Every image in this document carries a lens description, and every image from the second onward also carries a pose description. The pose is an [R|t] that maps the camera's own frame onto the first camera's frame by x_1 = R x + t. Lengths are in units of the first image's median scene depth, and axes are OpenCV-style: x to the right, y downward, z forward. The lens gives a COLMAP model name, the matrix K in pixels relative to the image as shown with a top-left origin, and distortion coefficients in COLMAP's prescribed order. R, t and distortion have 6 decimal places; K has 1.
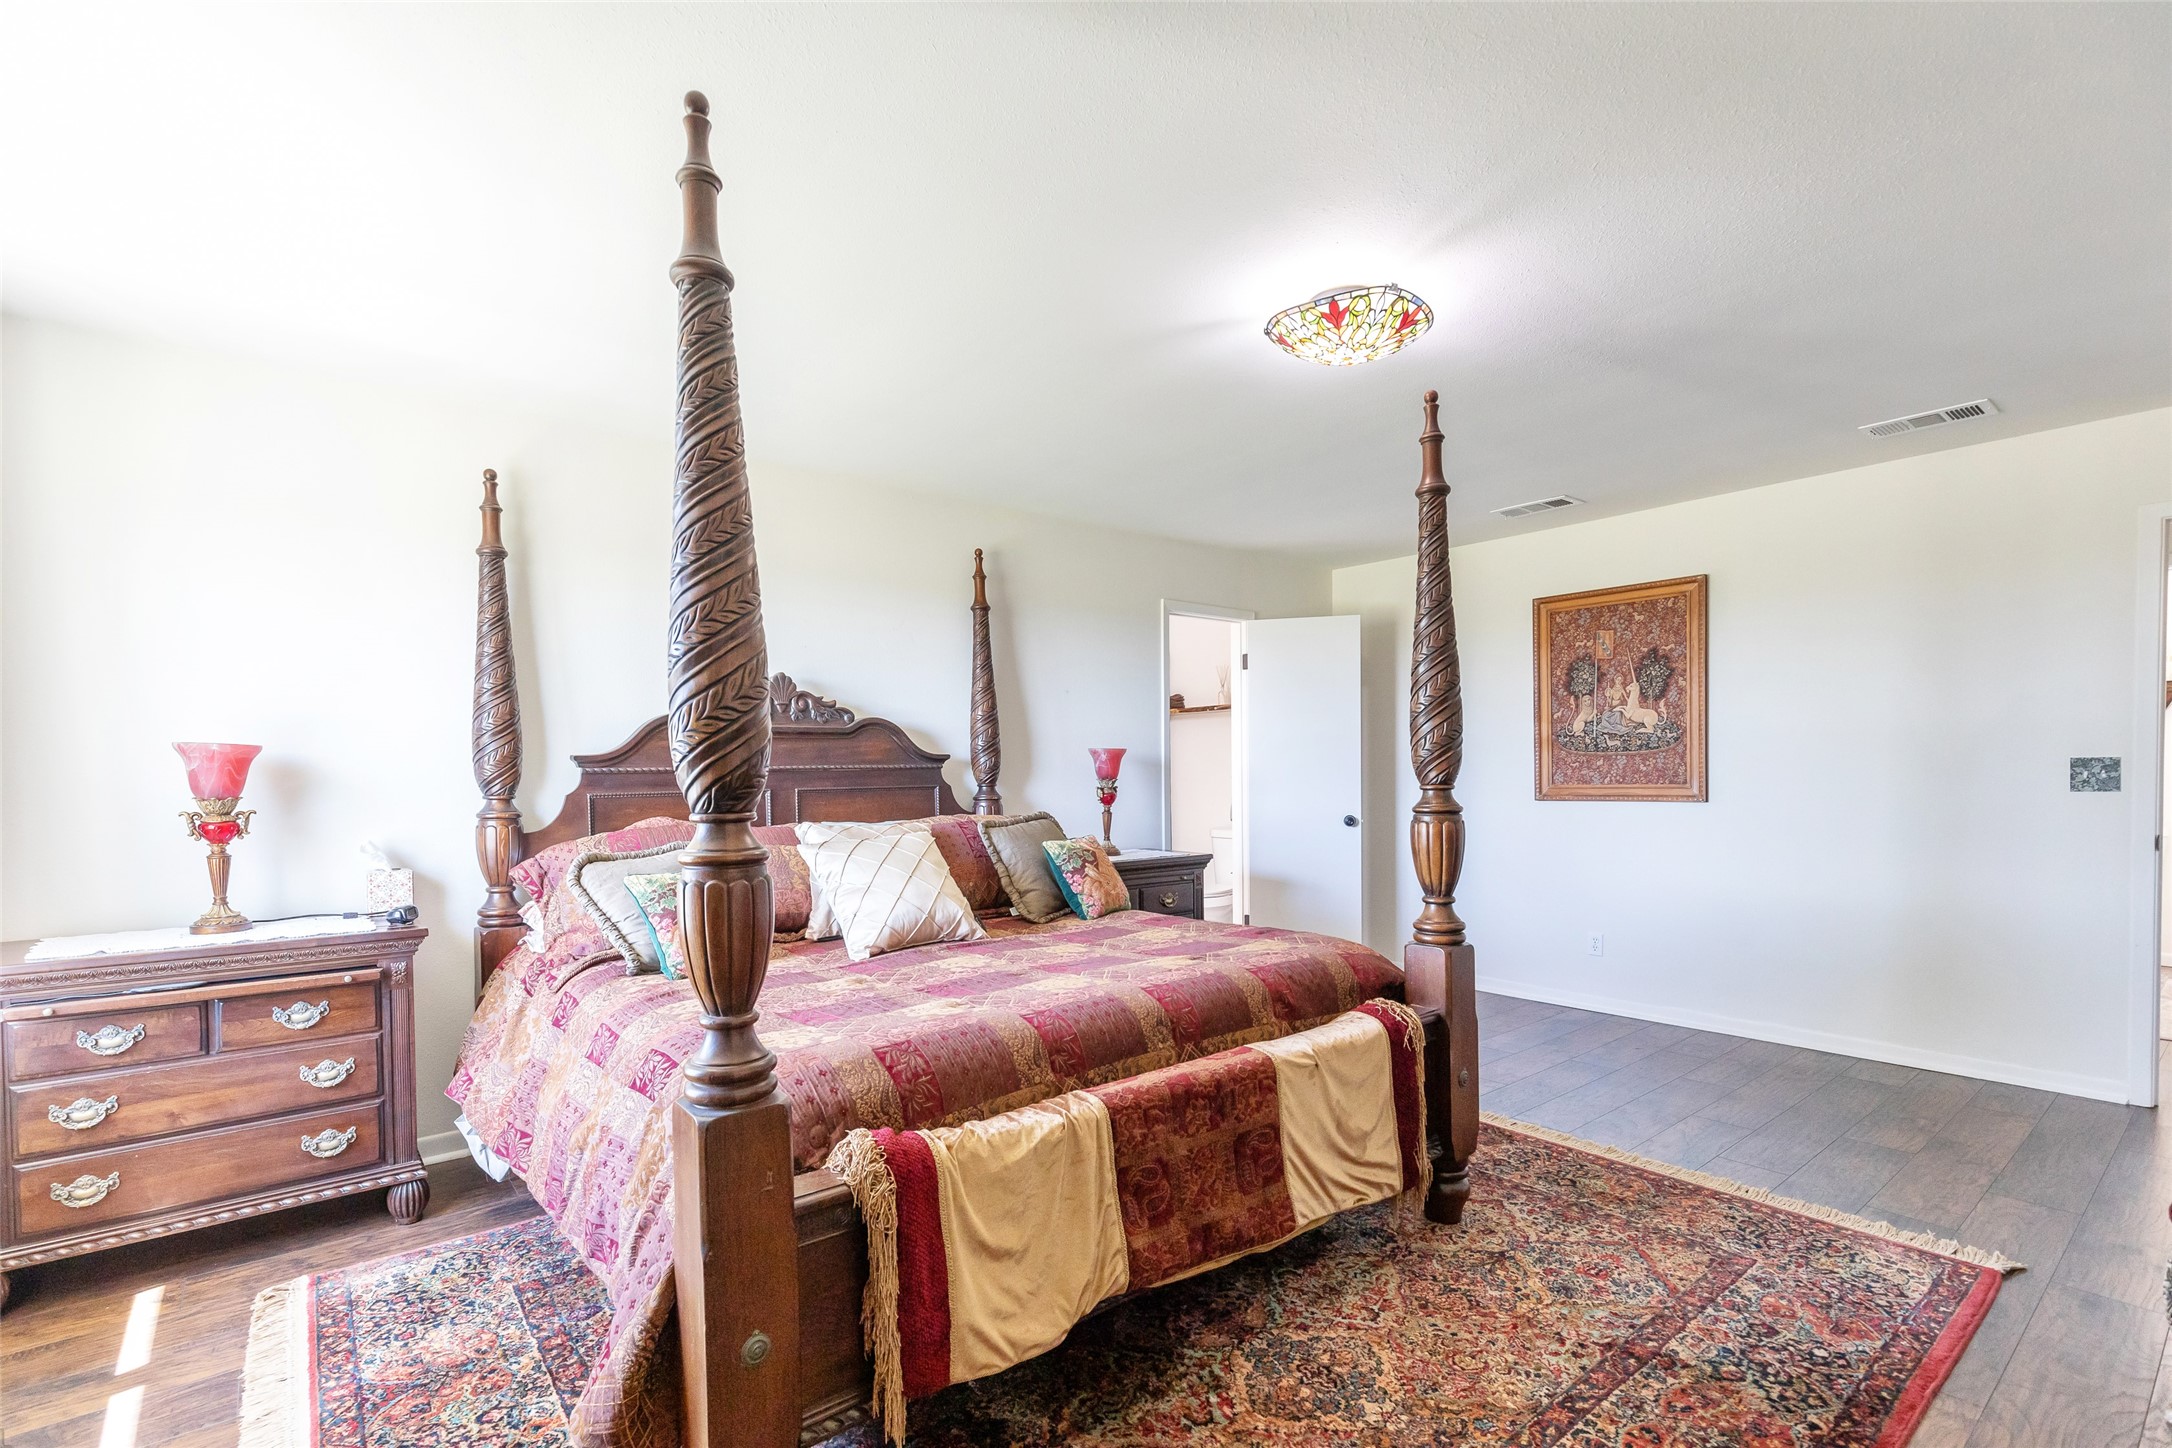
lens RADIAL K [[1012.8, 0, 1077.7], [0, 1012.8, 770.9], [0, 0, 1]] dist [0.020158, 0.000141]
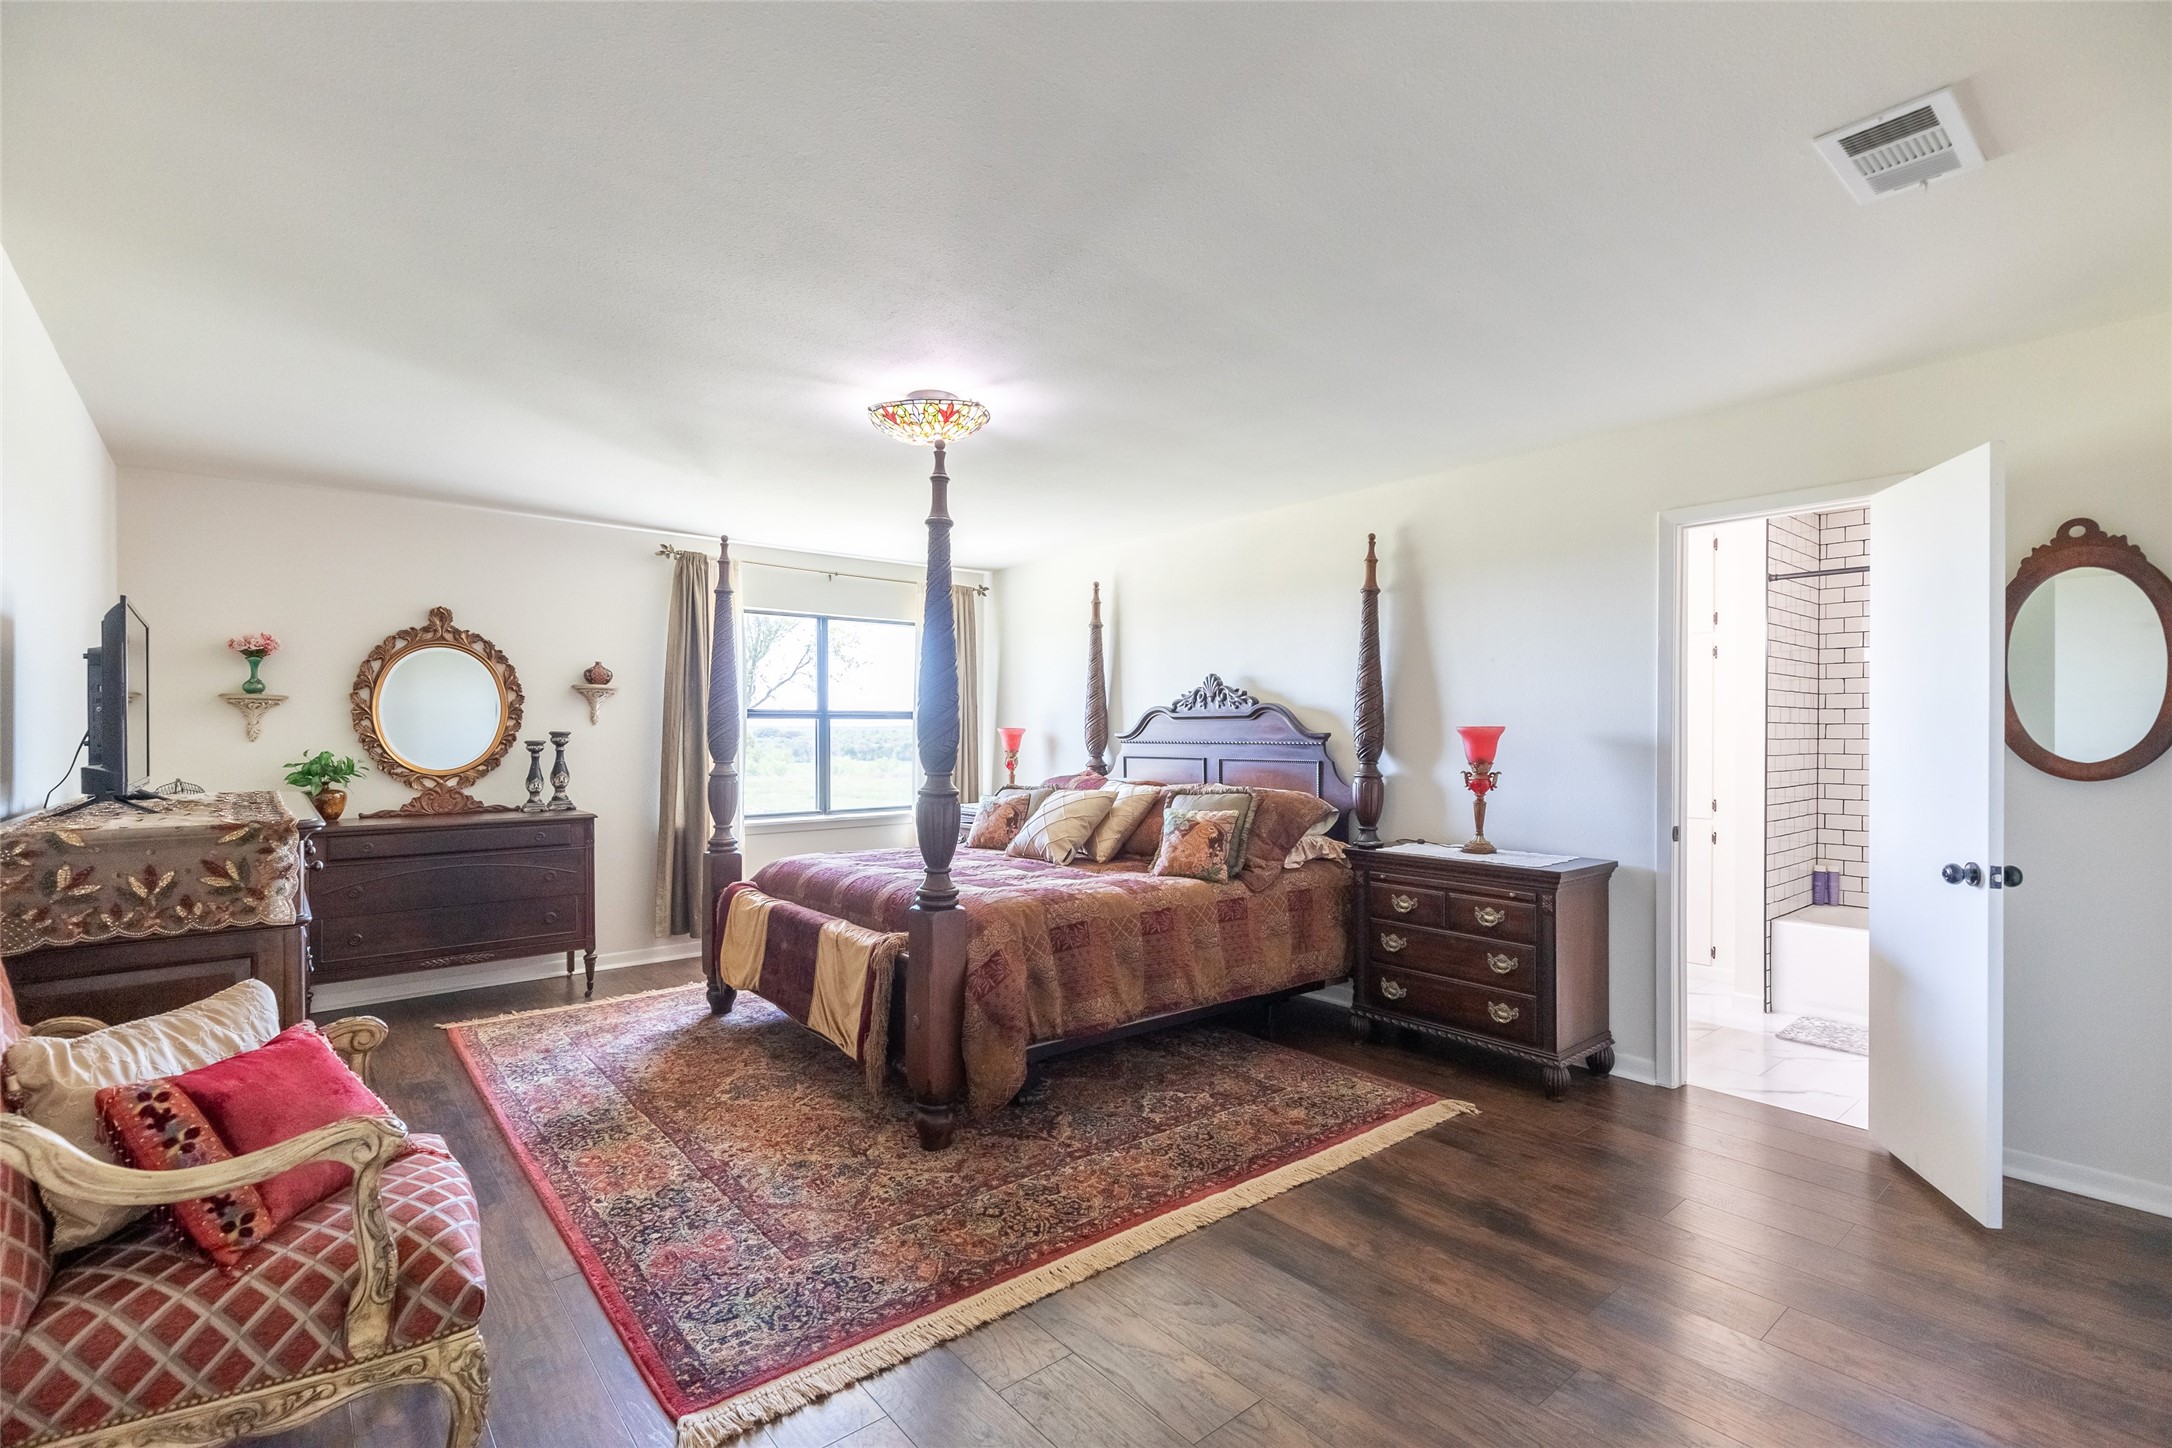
lens RADIAL K [[973.6, 0, 1079.4], [0, 973.6, 738.1], [0, 0, 1]] dist [0.011180, -0.000065]
pose [[-0.002481, 0.005687, -0.999981, 0.815631], [-0.008315, 0.999949, 0.005708, -0.015078], [0.999962, 0.008329, -0.002434, 0.652587]]
